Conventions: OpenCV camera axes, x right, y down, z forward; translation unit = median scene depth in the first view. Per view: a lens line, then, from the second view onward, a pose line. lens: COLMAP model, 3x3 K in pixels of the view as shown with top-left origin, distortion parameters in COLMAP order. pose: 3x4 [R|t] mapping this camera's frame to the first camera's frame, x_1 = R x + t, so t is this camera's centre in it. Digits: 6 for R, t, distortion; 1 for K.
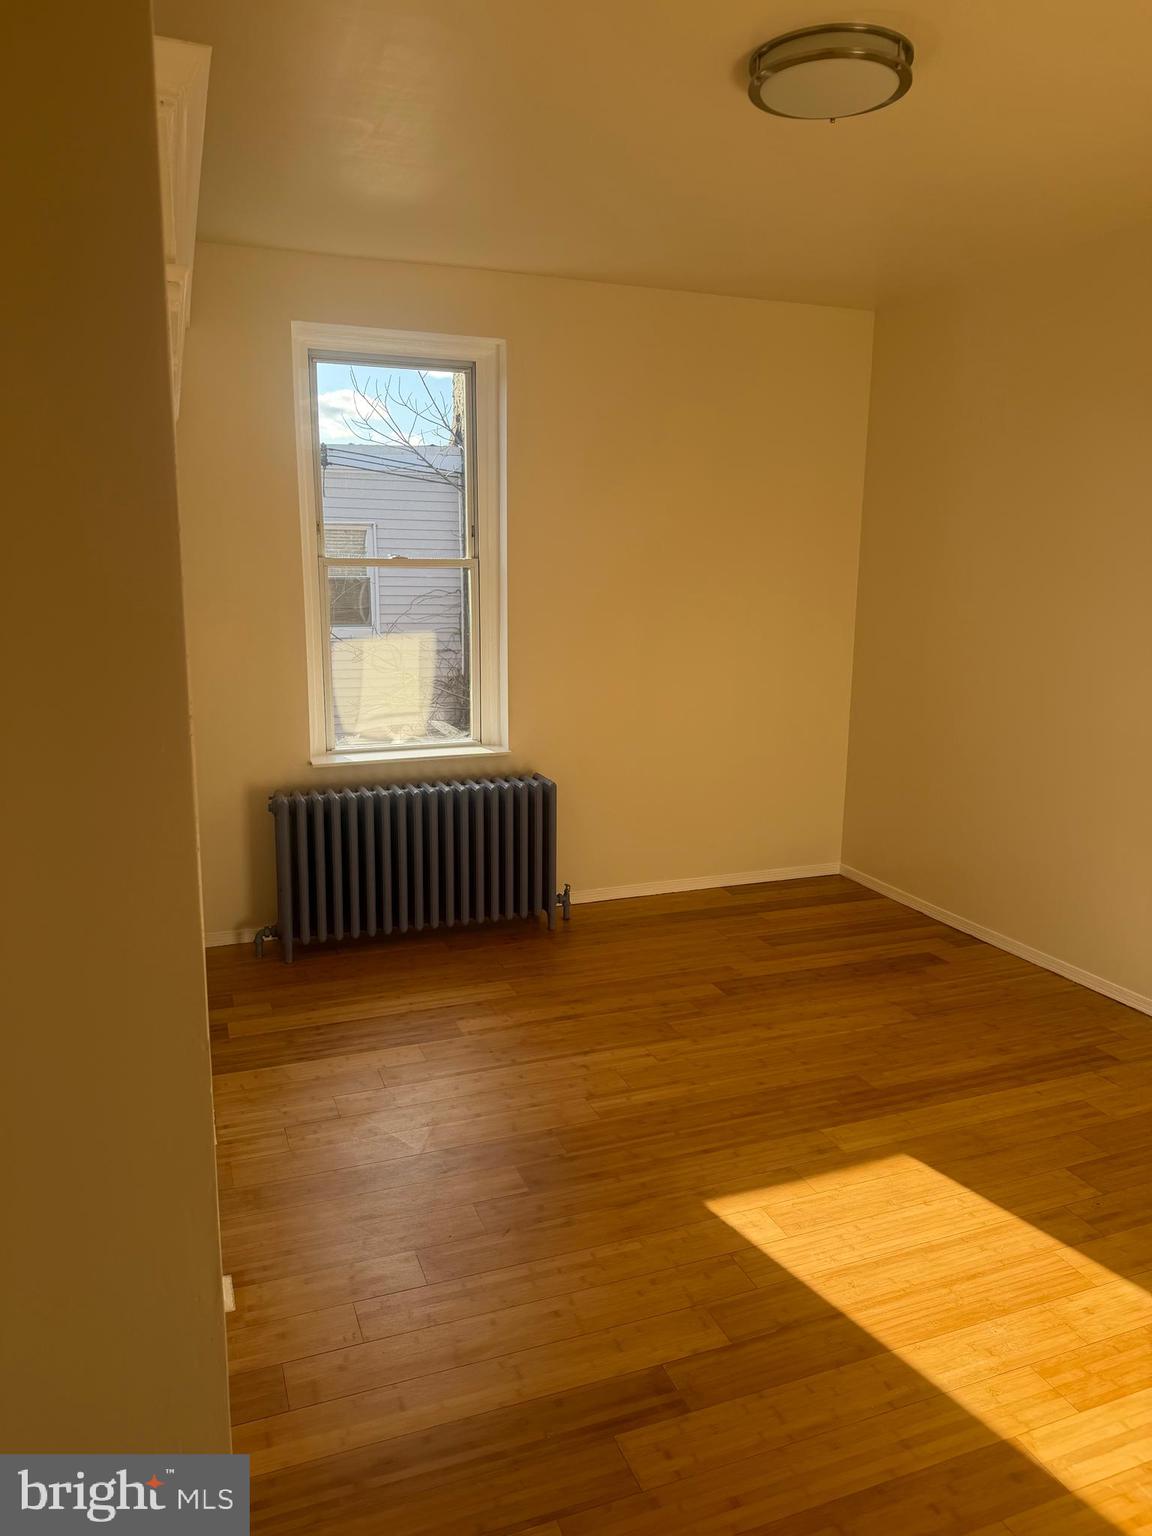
lens RADIAL K [[1086.8, 0, 575.9], [0, 1086.8, 766.1], [0, 0, 1]] dist [-0.005215, -0.013208]
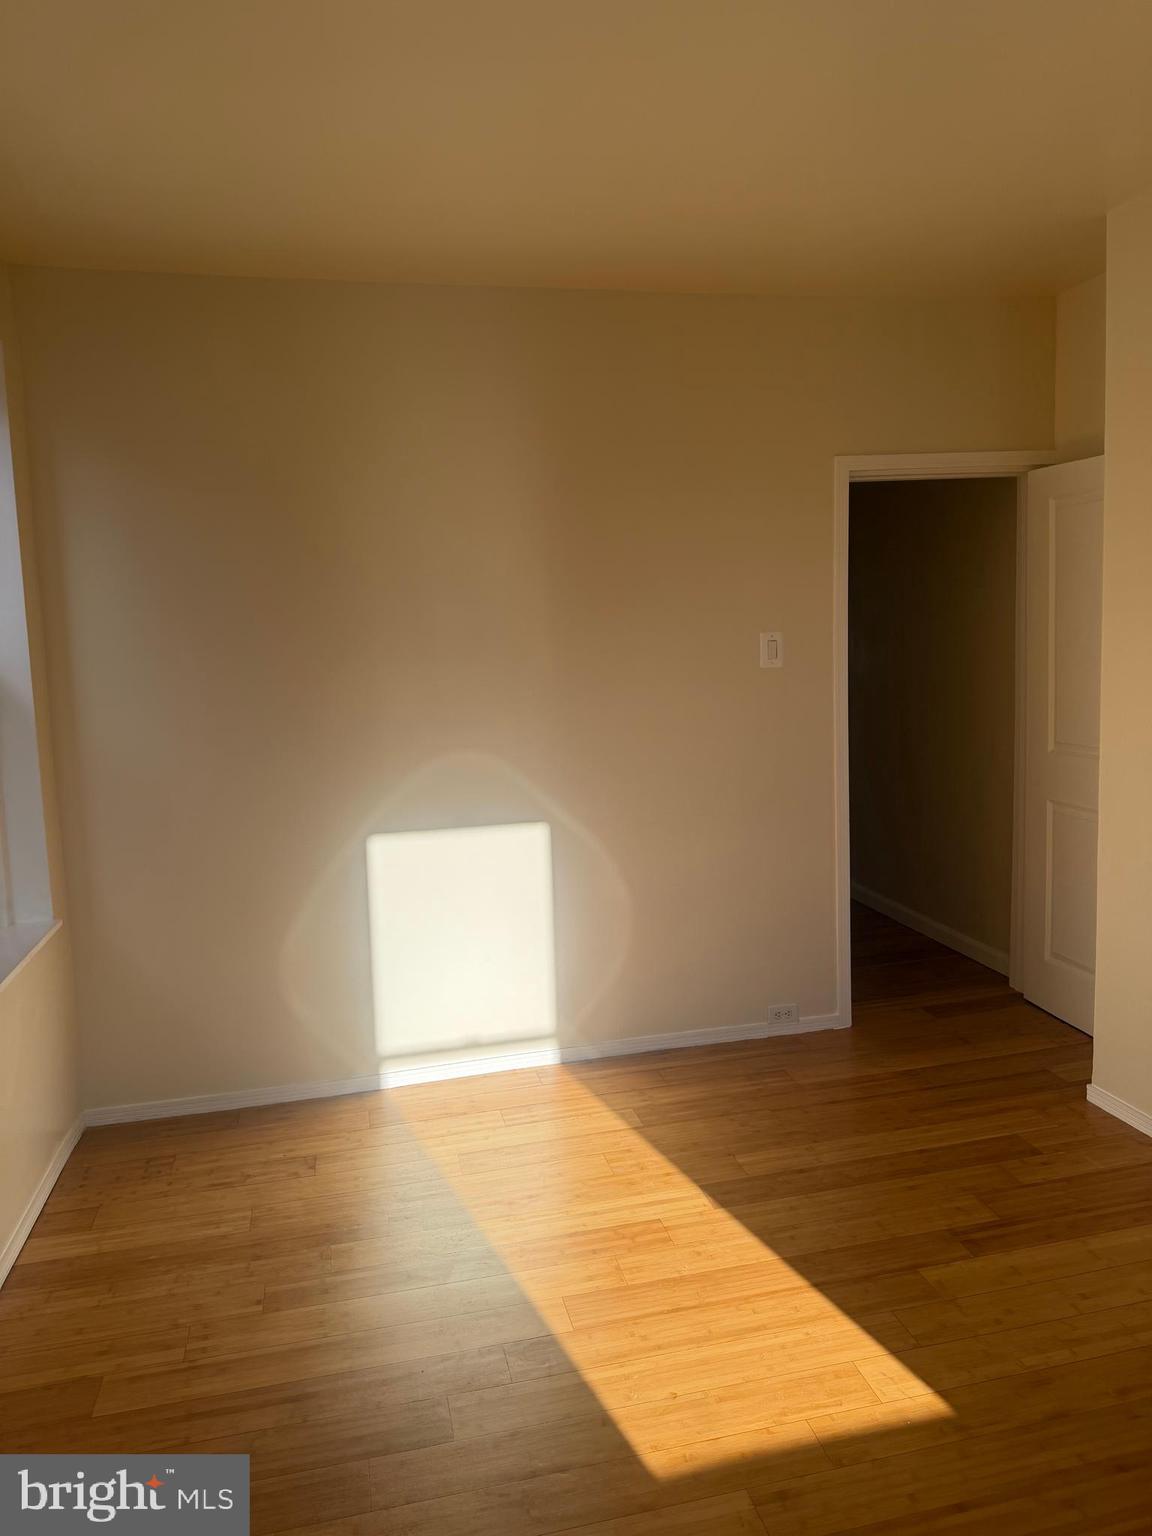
lens RADIAL K [[1086.8, 0, 574.2], [0, 1086.8, 766.2], [0, 0, 1]] dist [-0.005215, -0.013208]
pose [[-0.988230, 0.010122, 0.152638, 0.300753], [0.057696, 0.948781, 0.310623, -0.346337], [-0.141676, 0.315774, -0.938198, 1.831556]]
